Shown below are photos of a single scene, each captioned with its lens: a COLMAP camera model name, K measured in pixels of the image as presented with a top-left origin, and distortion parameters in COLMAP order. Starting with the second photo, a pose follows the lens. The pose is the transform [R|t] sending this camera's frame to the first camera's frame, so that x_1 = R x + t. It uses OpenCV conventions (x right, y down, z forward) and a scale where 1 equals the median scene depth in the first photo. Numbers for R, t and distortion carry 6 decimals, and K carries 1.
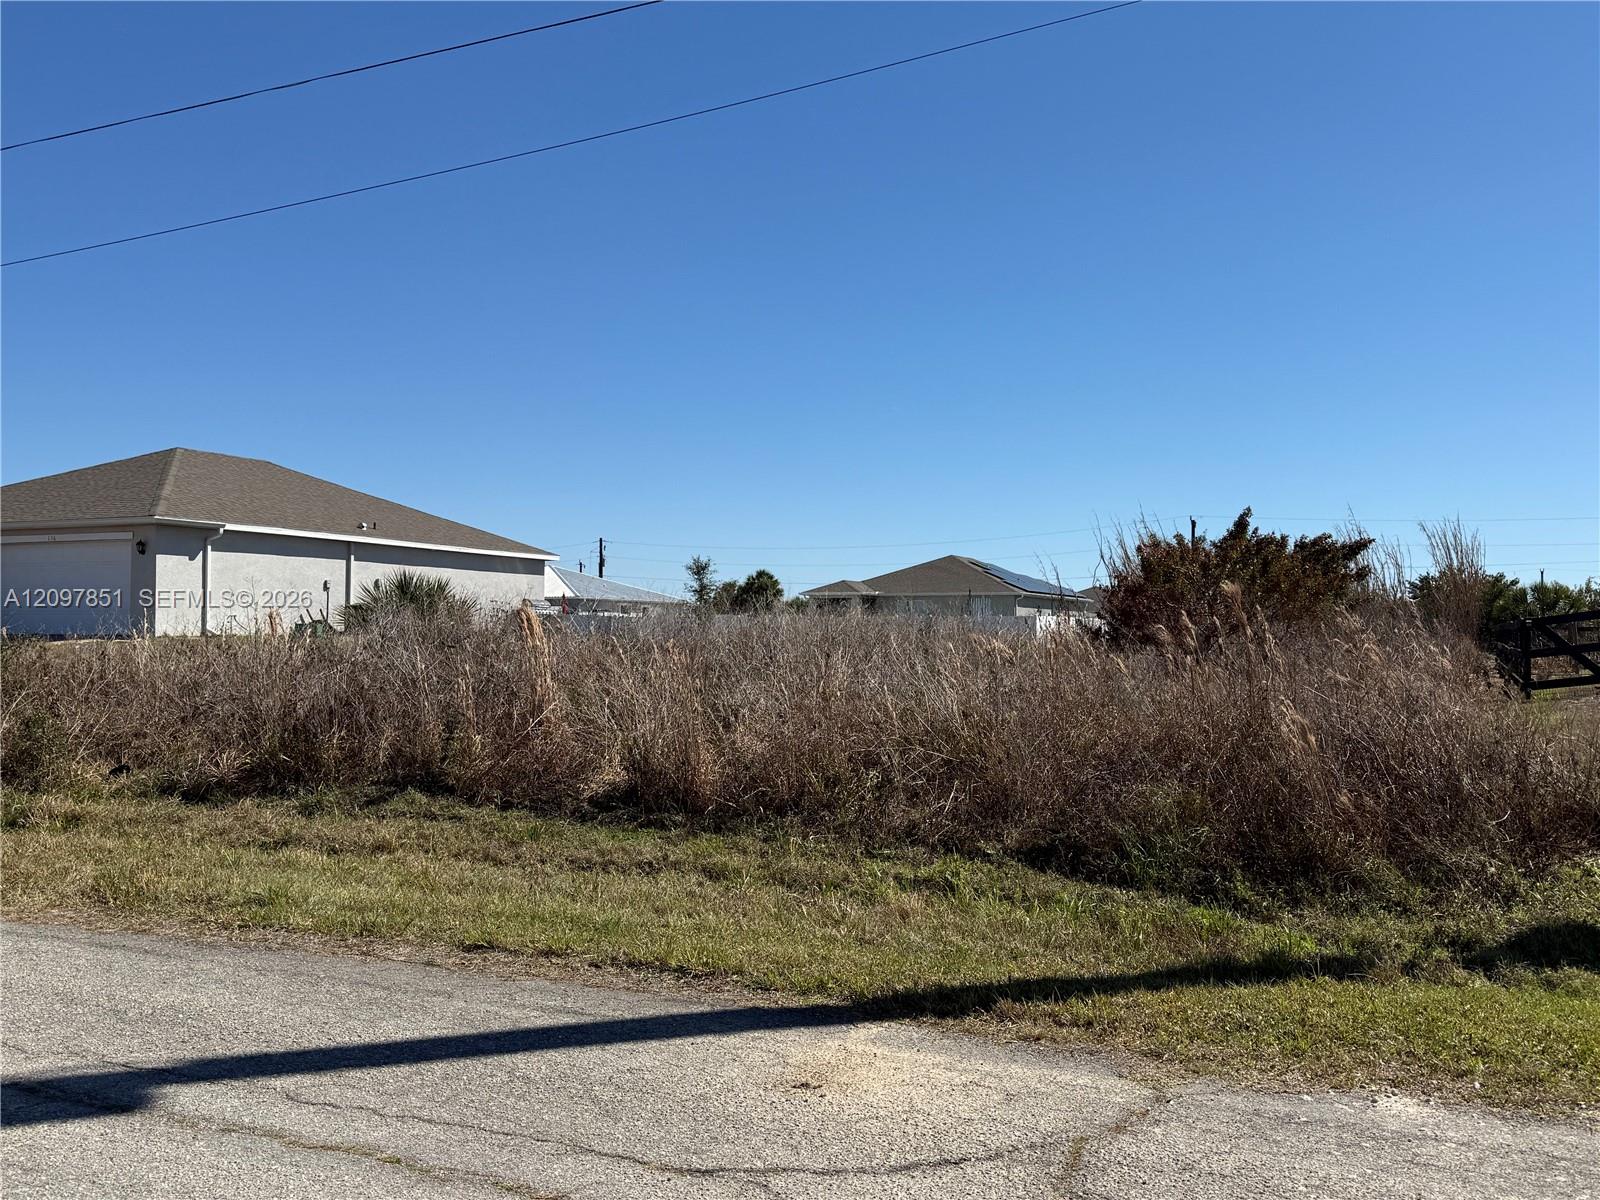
lens RADIAL K [[1461.1, 0, 800.0], [0, 1461.1, 600.0], [0, 0, 1]] dist [0.141449, -0.007884]
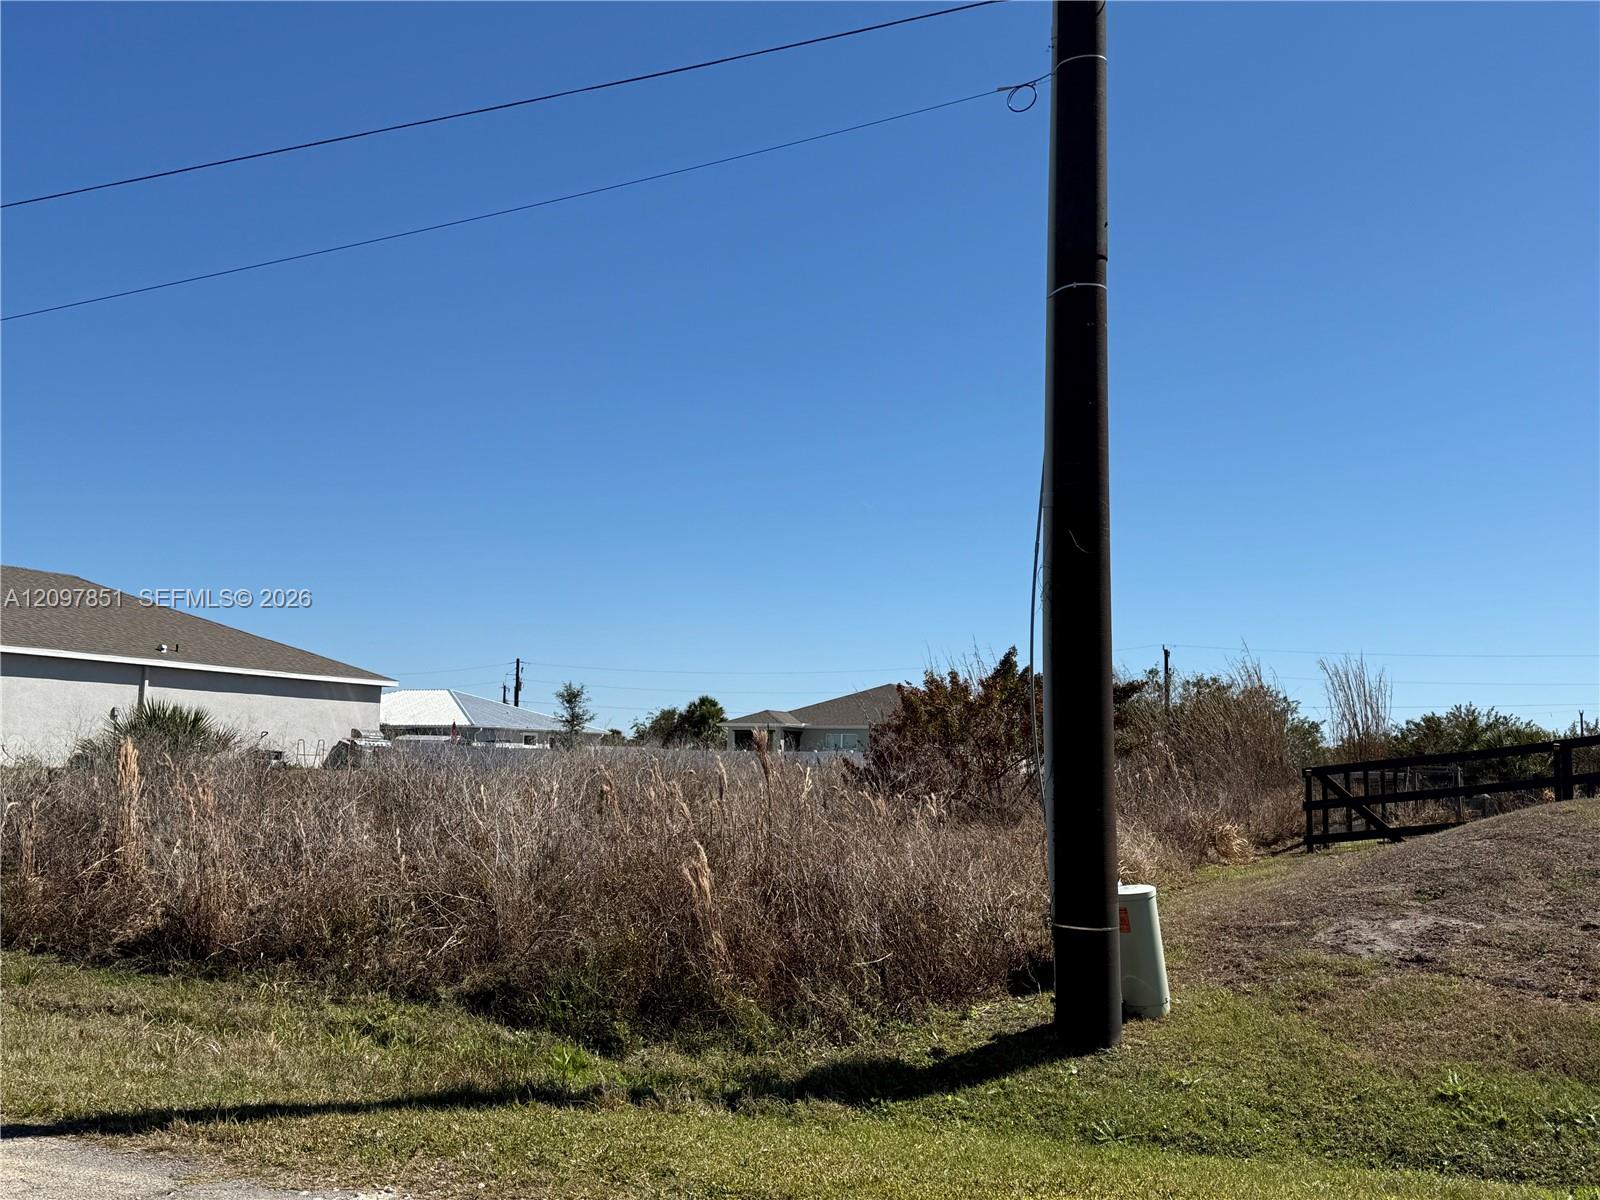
lens RADIAL K [[1645.2, 0, 800.0], [0, 1645.2, 600.0], [0, 0, 1]] dist [0.165441, -0.236459]
pose [[0.999902, 0.013768, 0.002625, 0.084567], [-0.013520, 0.996818, -0.078561, -0.002929], [-0.003698, 0.078518, 0.996906, -0.037663]]
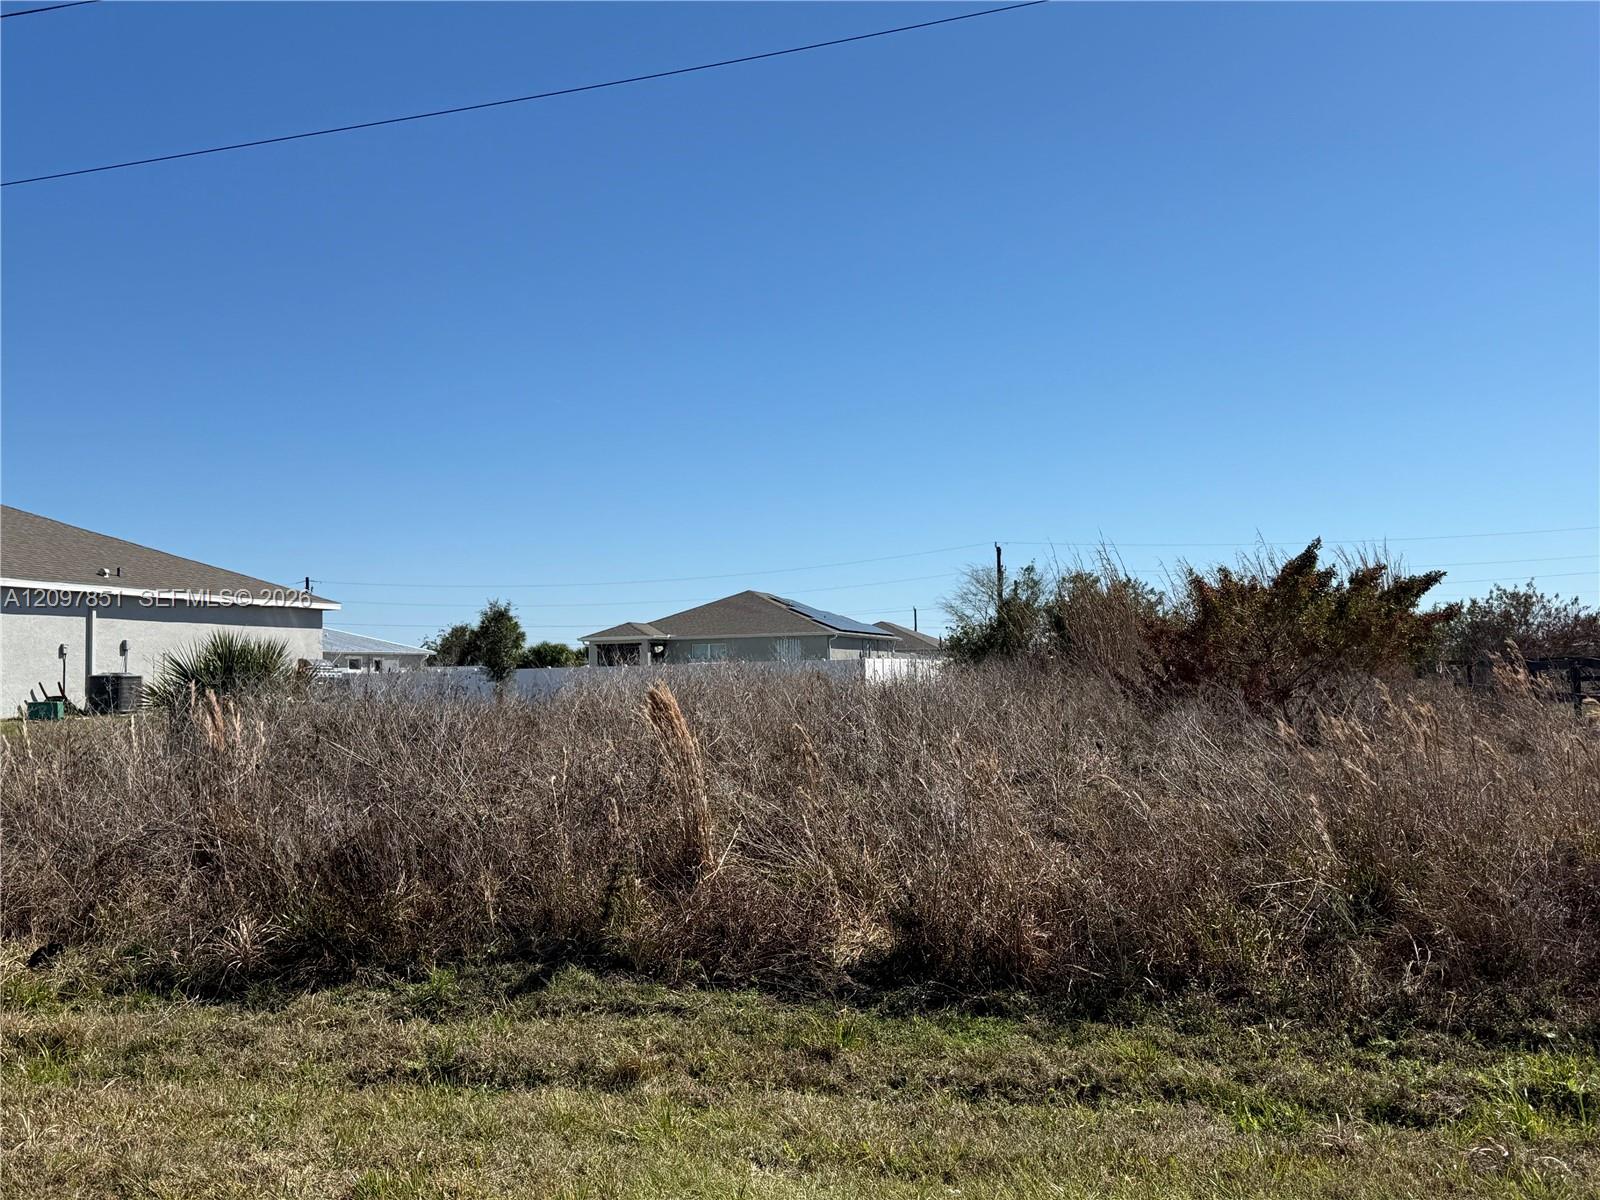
lens RADIAL K [[1645.2, 0, 800.0], [0, 1645.2, 600.0], [0, 0, 1]] dist [0.165441, -0.236459]
pose [[0.983097, -0.020294, 0.181955, -0.084736], [0.024540, 0.999476, -0.021113, -0.006962], [-0.181431, 0.025221, 0.983080, 0.060925]]
